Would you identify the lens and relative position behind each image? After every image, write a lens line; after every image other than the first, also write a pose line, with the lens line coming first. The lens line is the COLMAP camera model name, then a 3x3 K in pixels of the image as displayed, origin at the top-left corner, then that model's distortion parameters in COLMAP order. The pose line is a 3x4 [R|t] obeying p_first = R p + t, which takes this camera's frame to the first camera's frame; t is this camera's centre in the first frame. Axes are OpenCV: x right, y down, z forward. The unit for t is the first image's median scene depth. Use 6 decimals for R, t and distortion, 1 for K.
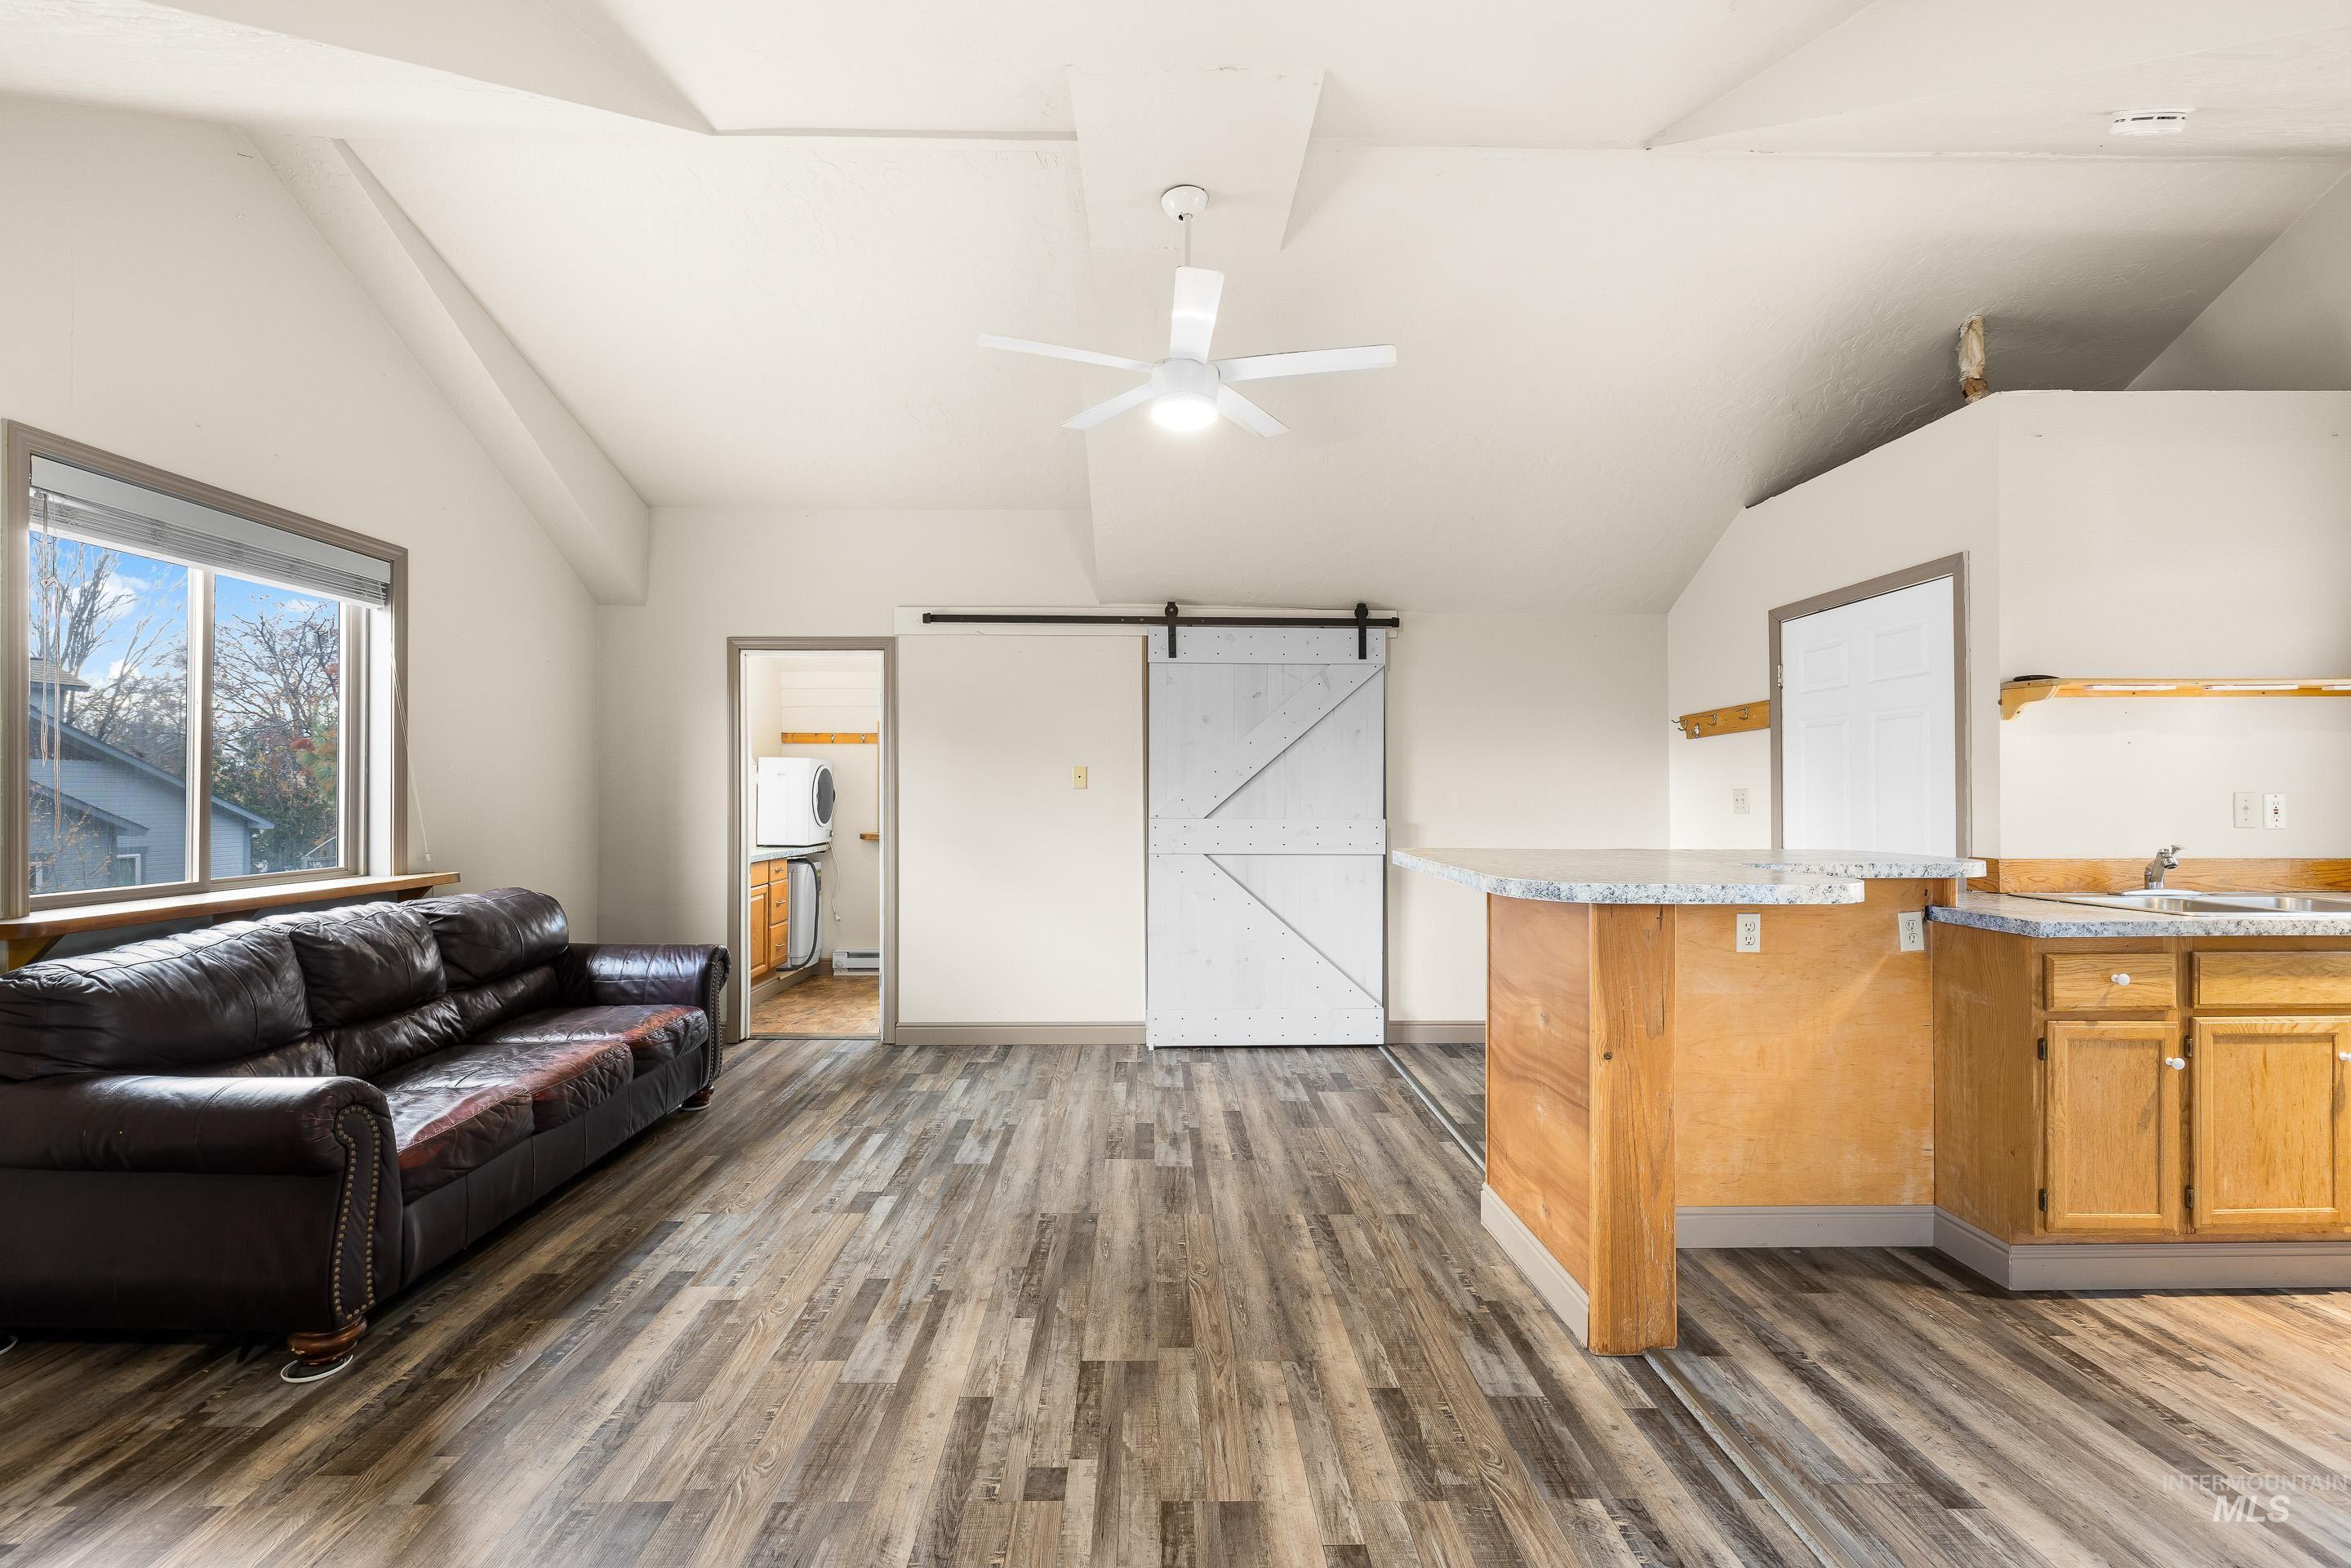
lens RADIAL K [[1000.1, 0, 1167.2], [0, 1000.1, 784.1], [0, 0, 1]] dist [0.000259, 0.000084]
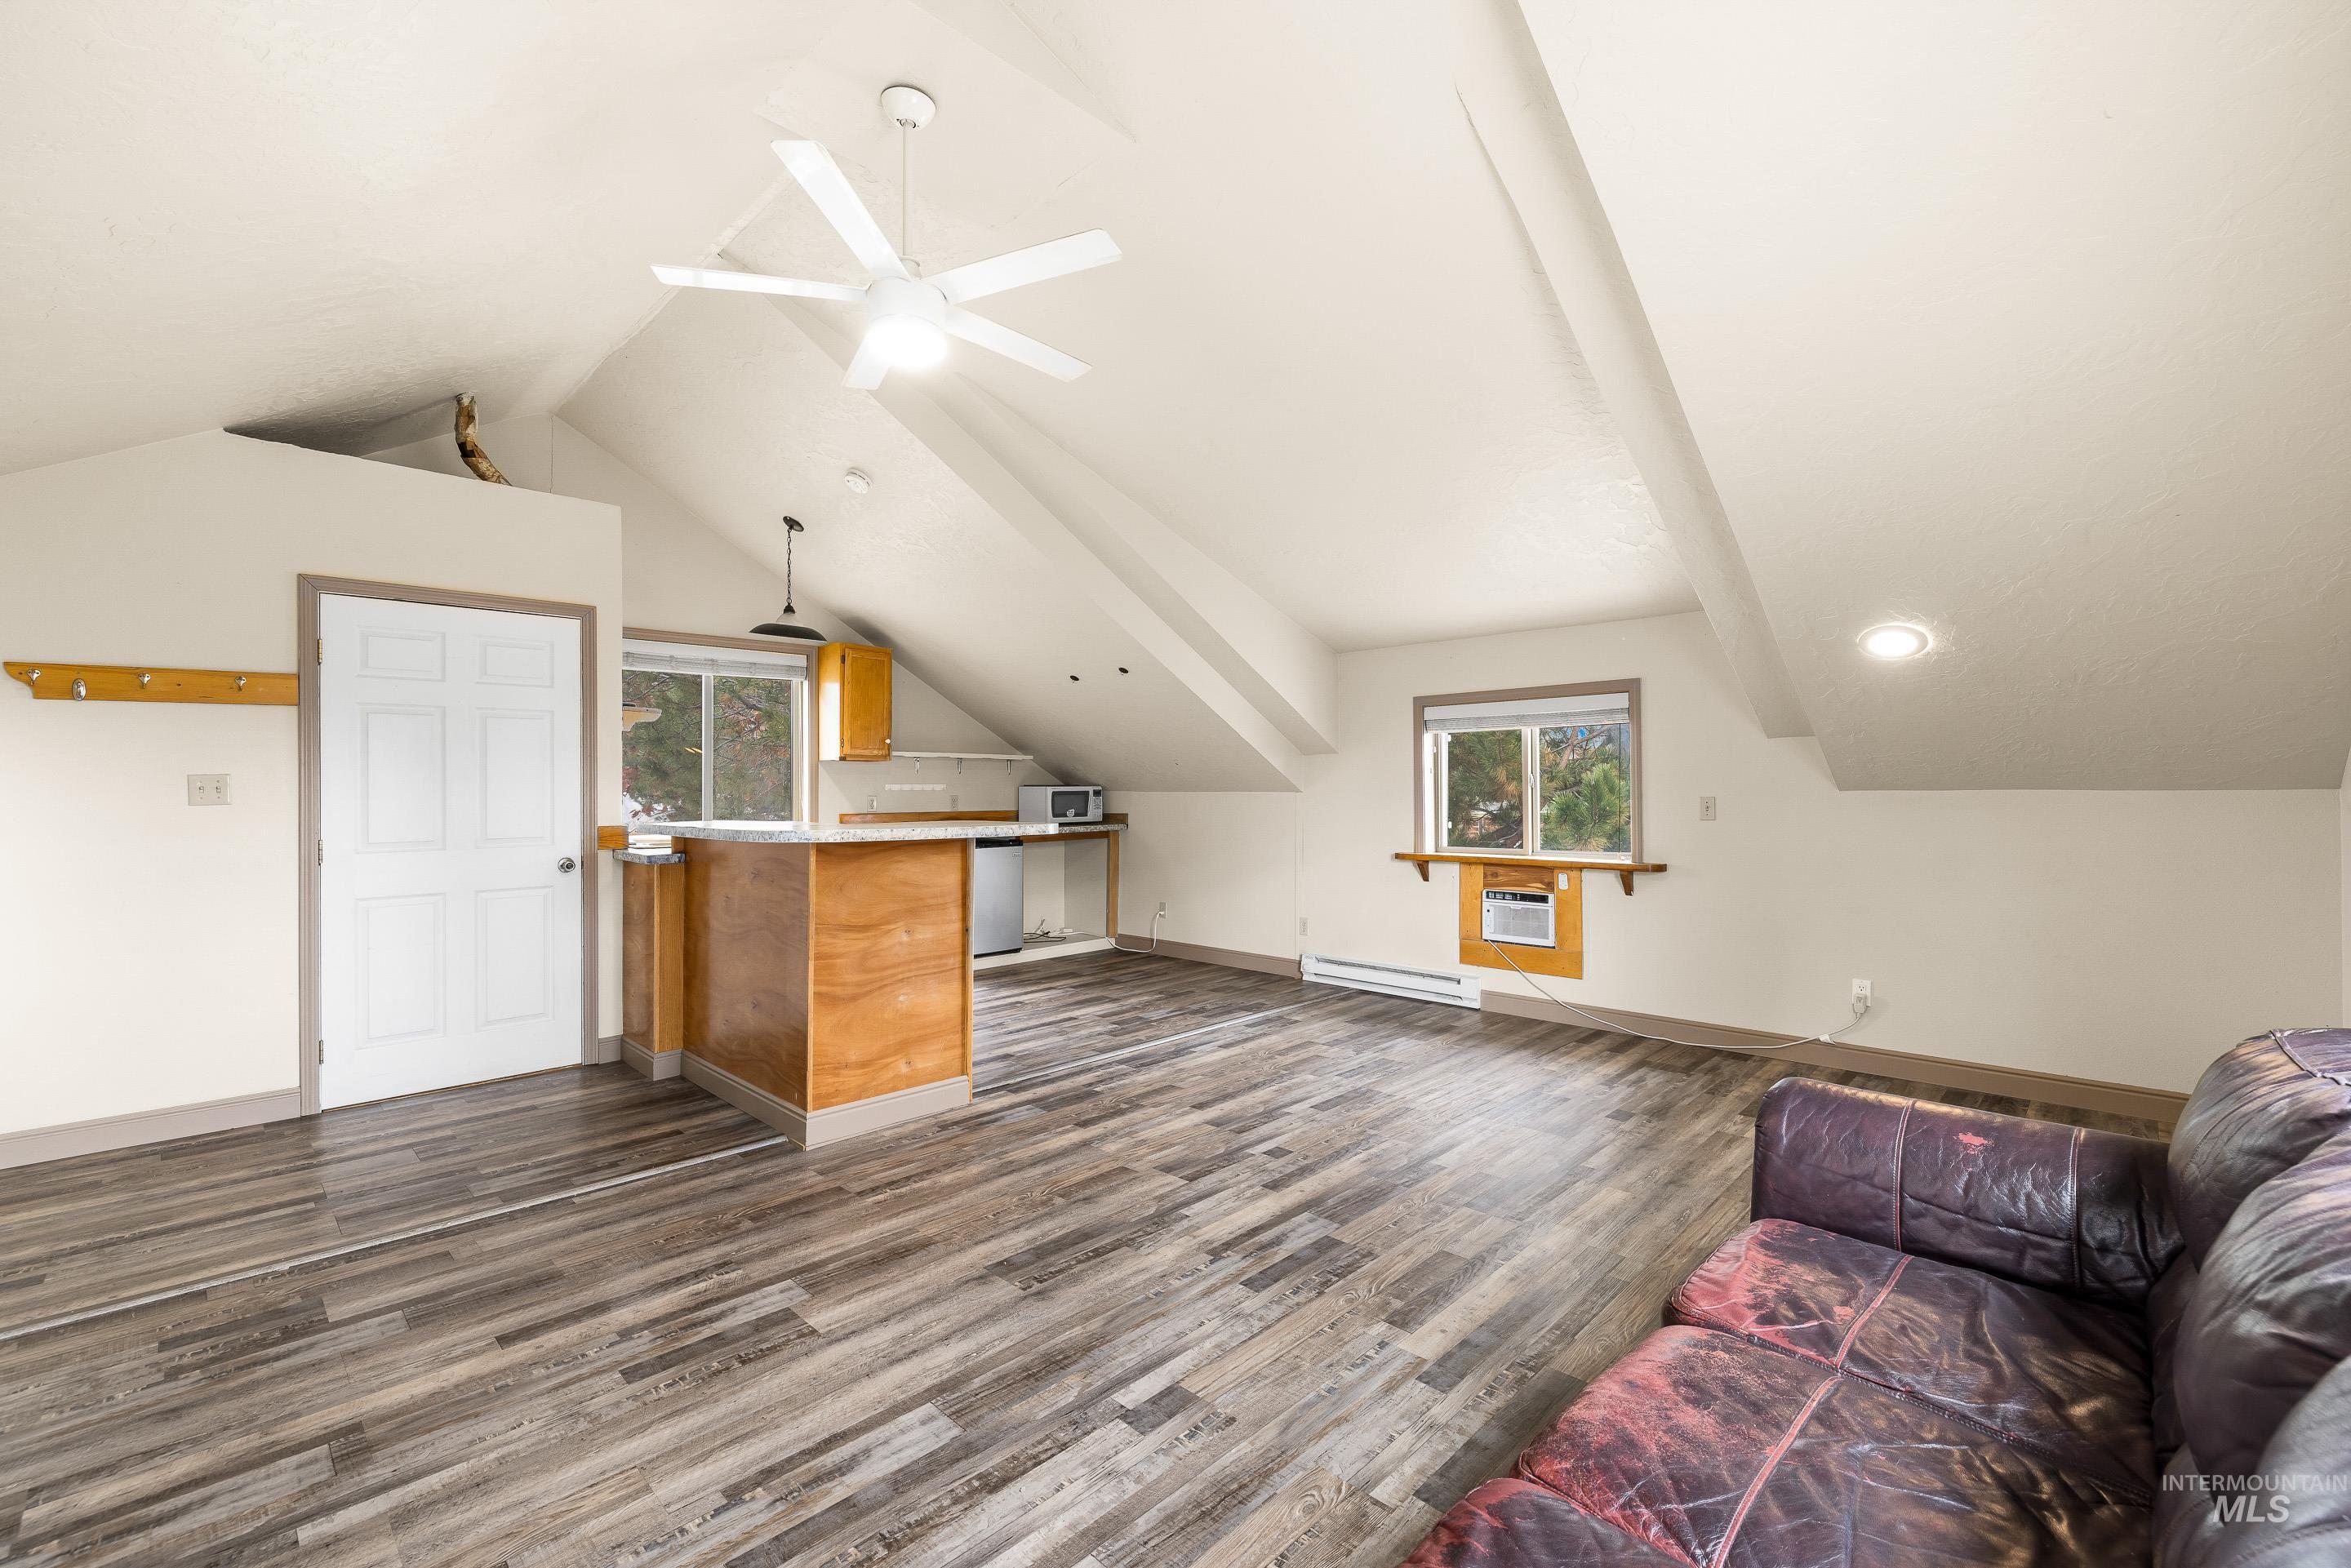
lens RADIAL K [[1000.1, 0, 1167.2], [0, 1000.1, 784.1], [0, 0, 1]] dist [0.000259, 0.000084]
pose [[-0.705075, 0.004242, 0.709120, -0.937451], [-0.005764, 0.999915, -0.011712, 0.031410], [-0.709110, -0.012346, -0.704990, 1.784718]]
